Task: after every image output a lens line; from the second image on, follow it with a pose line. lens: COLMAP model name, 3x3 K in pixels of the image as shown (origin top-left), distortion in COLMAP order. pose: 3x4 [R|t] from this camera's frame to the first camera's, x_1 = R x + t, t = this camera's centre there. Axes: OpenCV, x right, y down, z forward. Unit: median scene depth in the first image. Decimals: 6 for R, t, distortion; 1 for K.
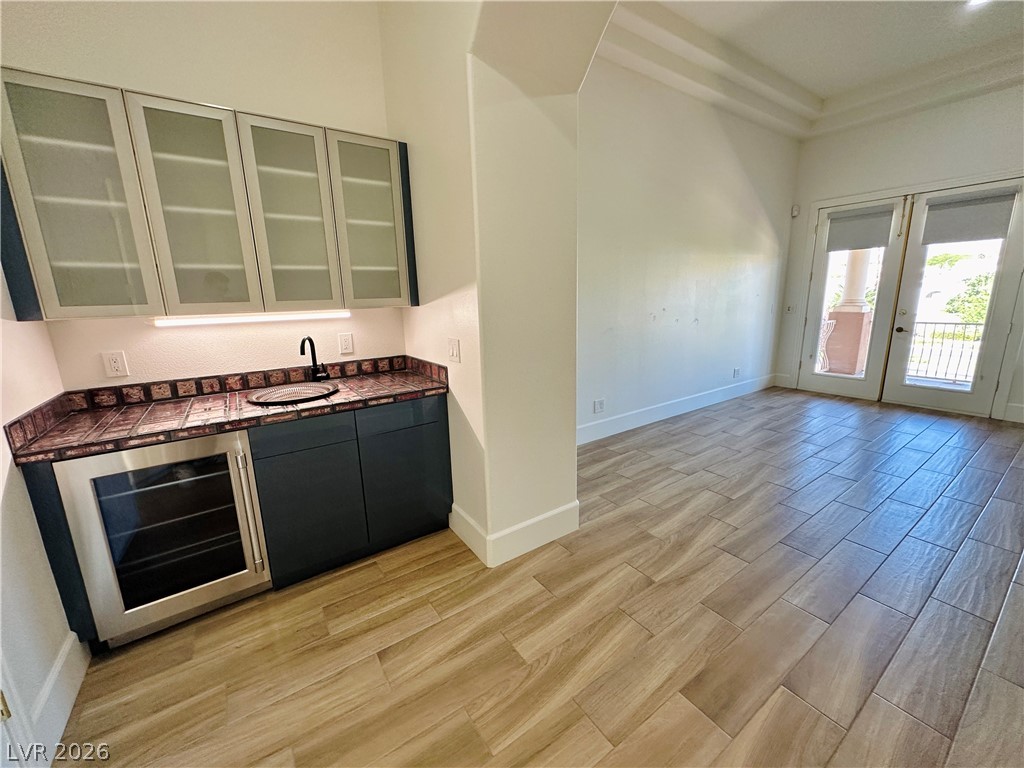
lens RADIAL K [[409.3, 0, 514.0], [0, 409.3, 384.8], [0, 0, 1]] dist [-0.003892, 0.000837]
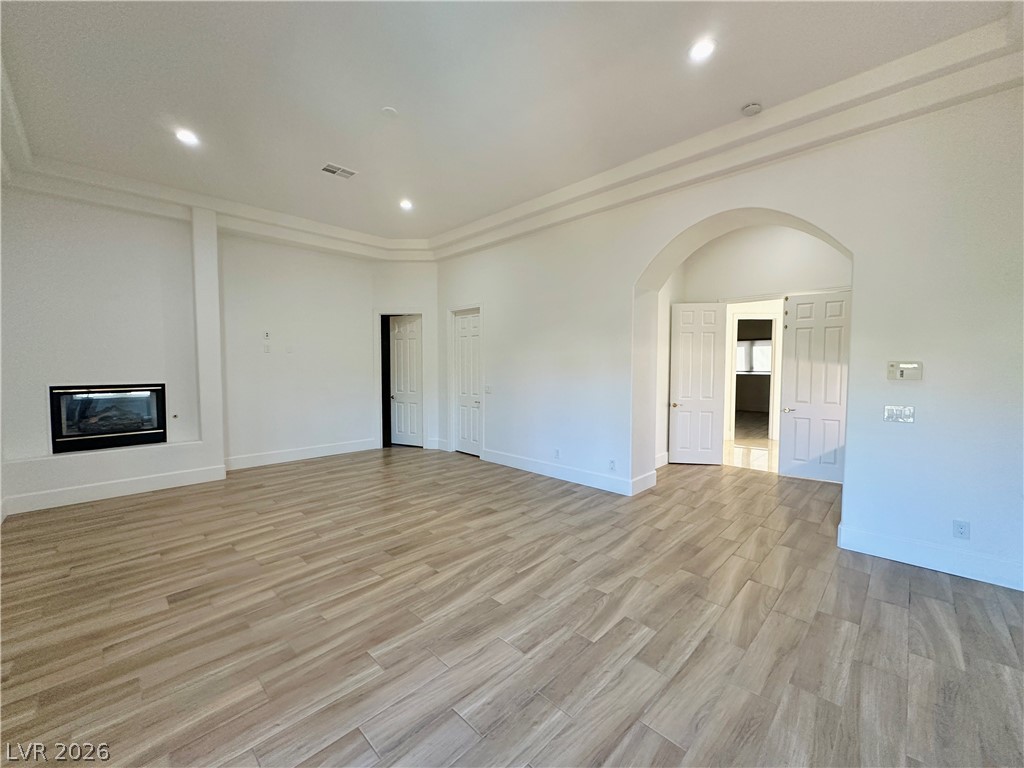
lens RADIAL K [[409.3, 0, 513.8], [0, 409.3, 387.8], [0, 0, 1]] dist [-0.003892, 0.000837]
pose [[-0.981215, 0.036740, -0.189385, 0.798545], [-0.015991, 0.962829, 0.269636, -0.274907], [0.192252, 0.267600, -0.944155, 1.067006]]
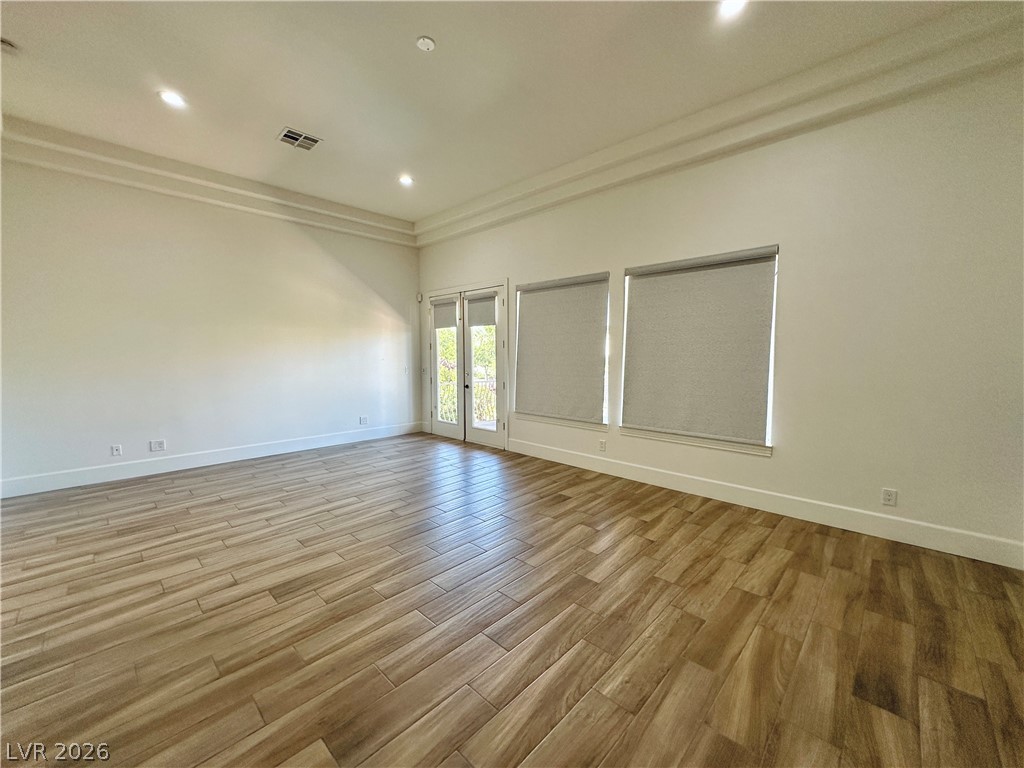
lens RADIAL K [[409.3, 0, 512.1], [0, 409.3, 386.1], [0, 0, 1]] dist [-0.003892, 0.000837]
pose [[0.979225, 0.010652, 0.202495, 0.872709], [0.017733, 0.990295, -0.137847, 0.056005], [-0.201998, 0.138574, 0.969533, -0.371783]]
